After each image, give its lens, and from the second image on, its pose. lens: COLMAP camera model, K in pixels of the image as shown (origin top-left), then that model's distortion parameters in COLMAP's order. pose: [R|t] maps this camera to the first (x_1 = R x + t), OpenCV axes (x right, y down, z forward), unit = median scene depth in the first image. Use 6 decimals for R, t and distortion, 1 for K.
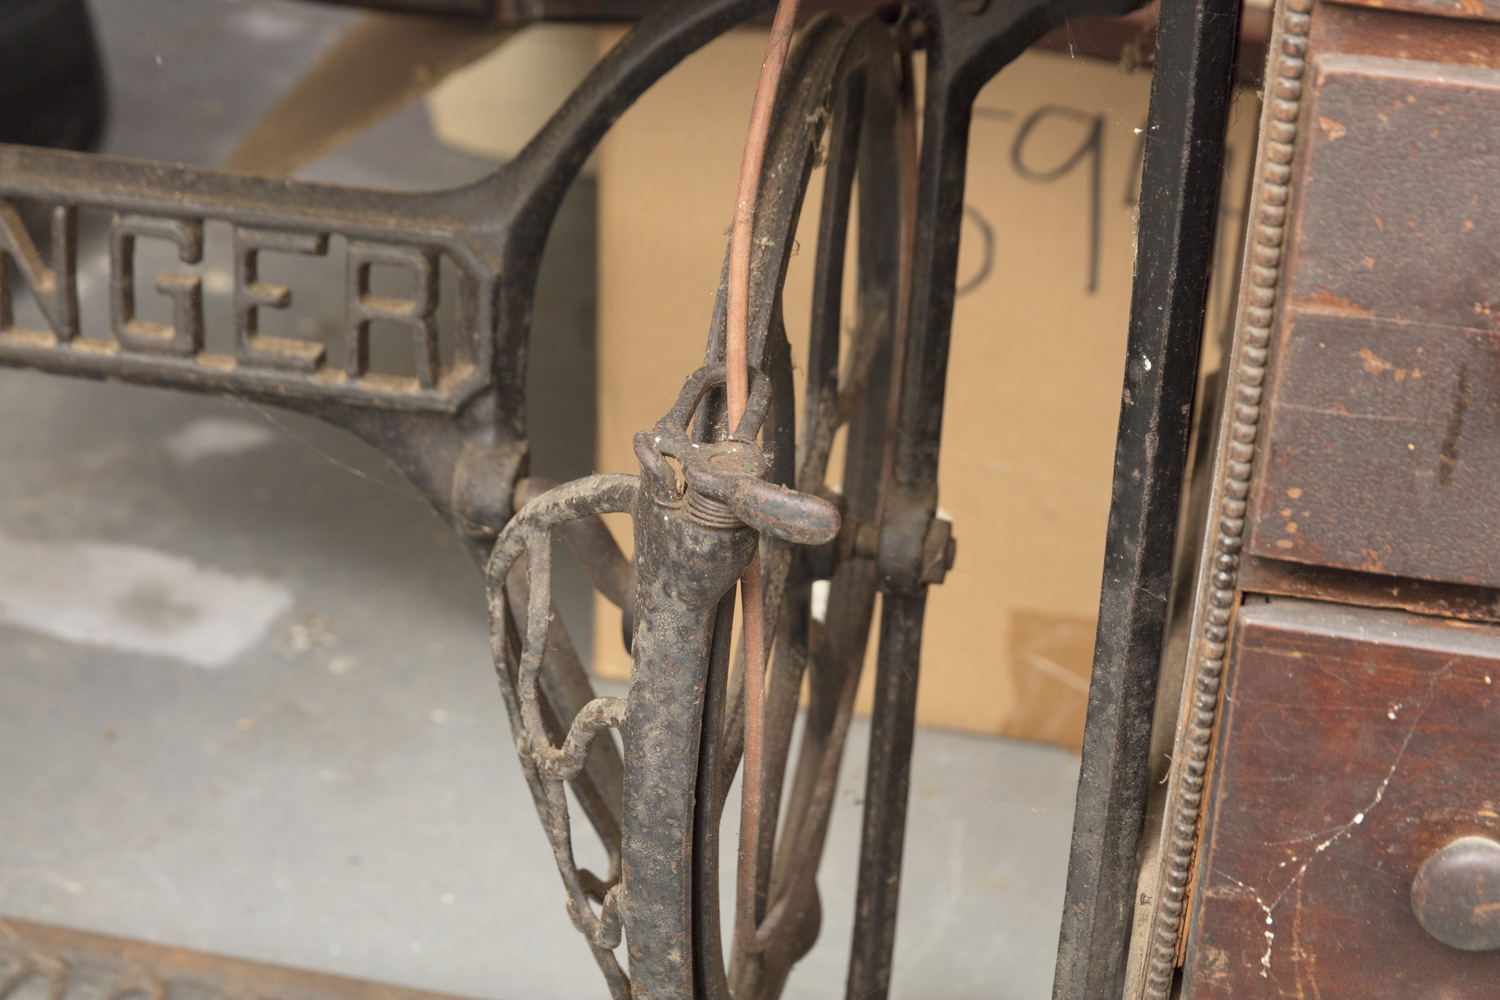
lens RADIAL K [[2659.5, 0, 747.9], [0, 2659.5, 493.7], [0, 0, 1]] dist [-0.036628, 0.087663]
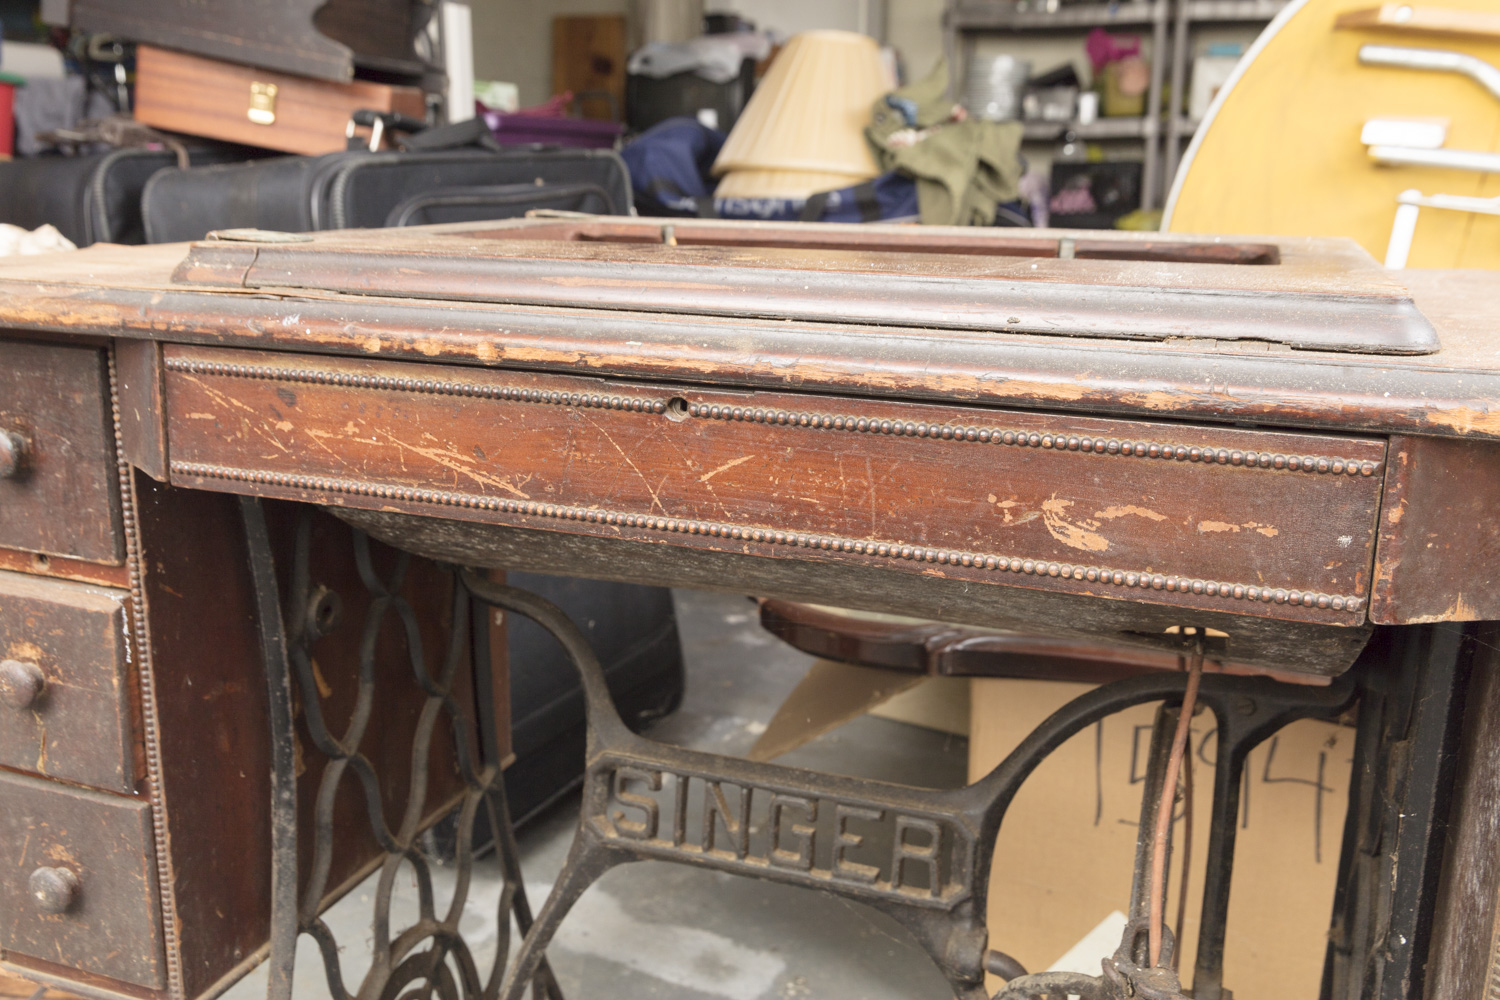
lens RADIAL K [[1363.9, 0, 748.1], [0, 1363.9, 495.4], [0, 0, 1]] dist [-0.010611, 0.025708]
pose [[0.990396, 0.012830, -0.137665, -0.126007], [-0.047660, 0.966339, -0.252818, -0.065197], [0.129787, 0.256951, 0.957670, -0.012731]]
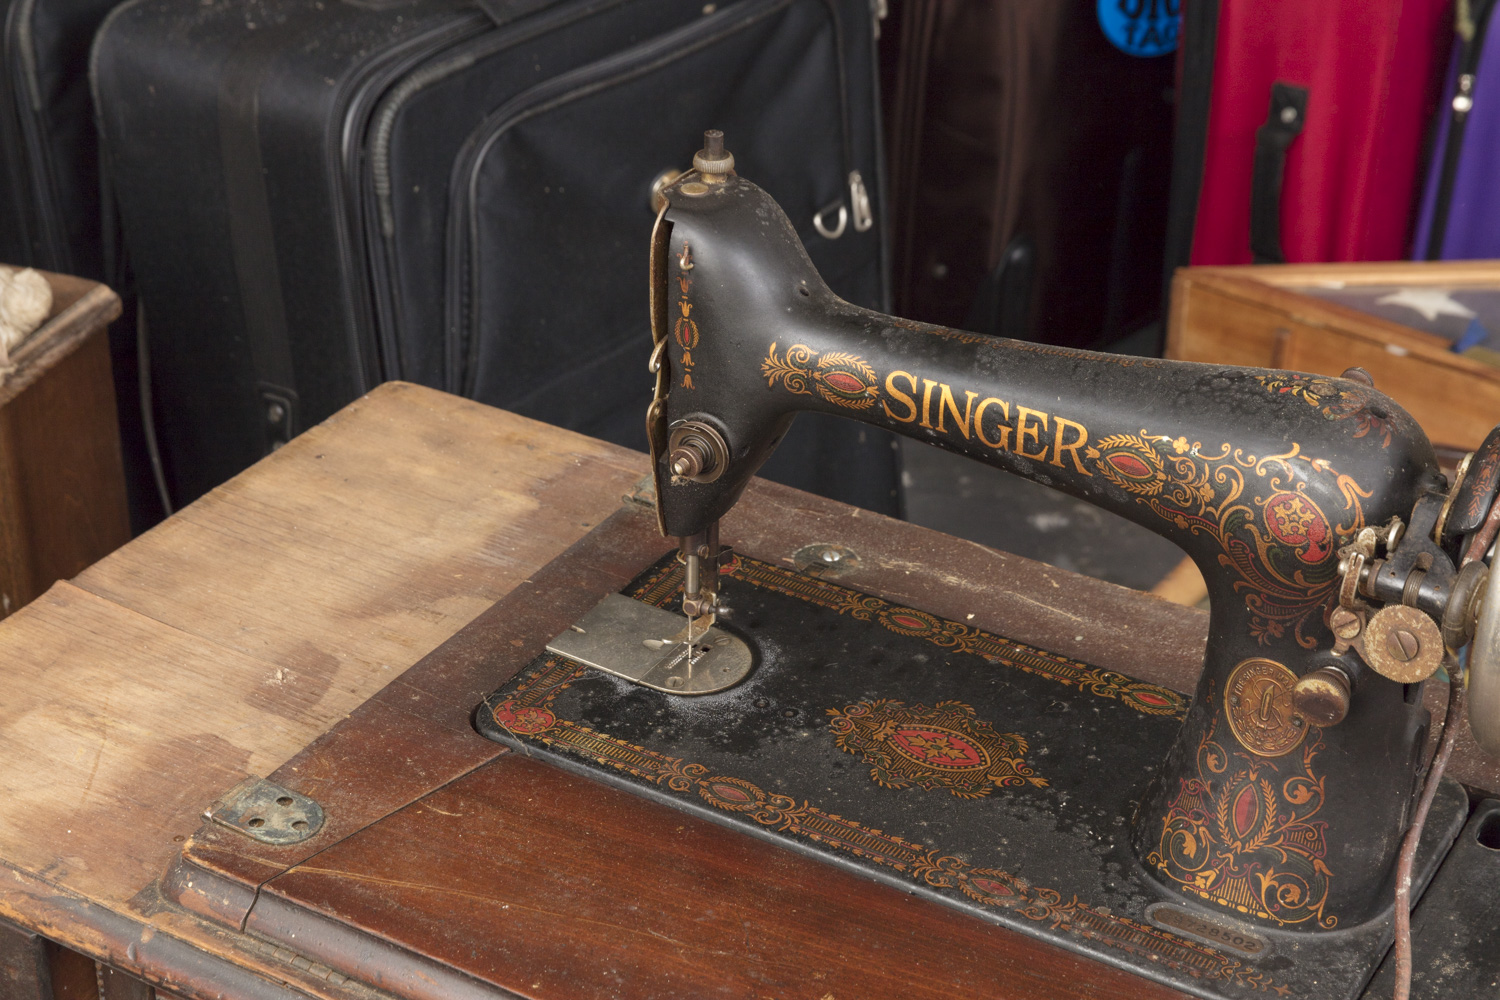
lens RADIAL K [[2738.8, 0, 750.0], [0, 2738.8, 500.0], [0, 0, 1]] dist [-0.025565, 0.013052]
pose [[0.949356, 0.137665, -0.282440, 0.056873], [-0.137068, 0.990318, 0.021973, -0.607470], [0.282730, 0.017853, 0.959033, -0.528847]]
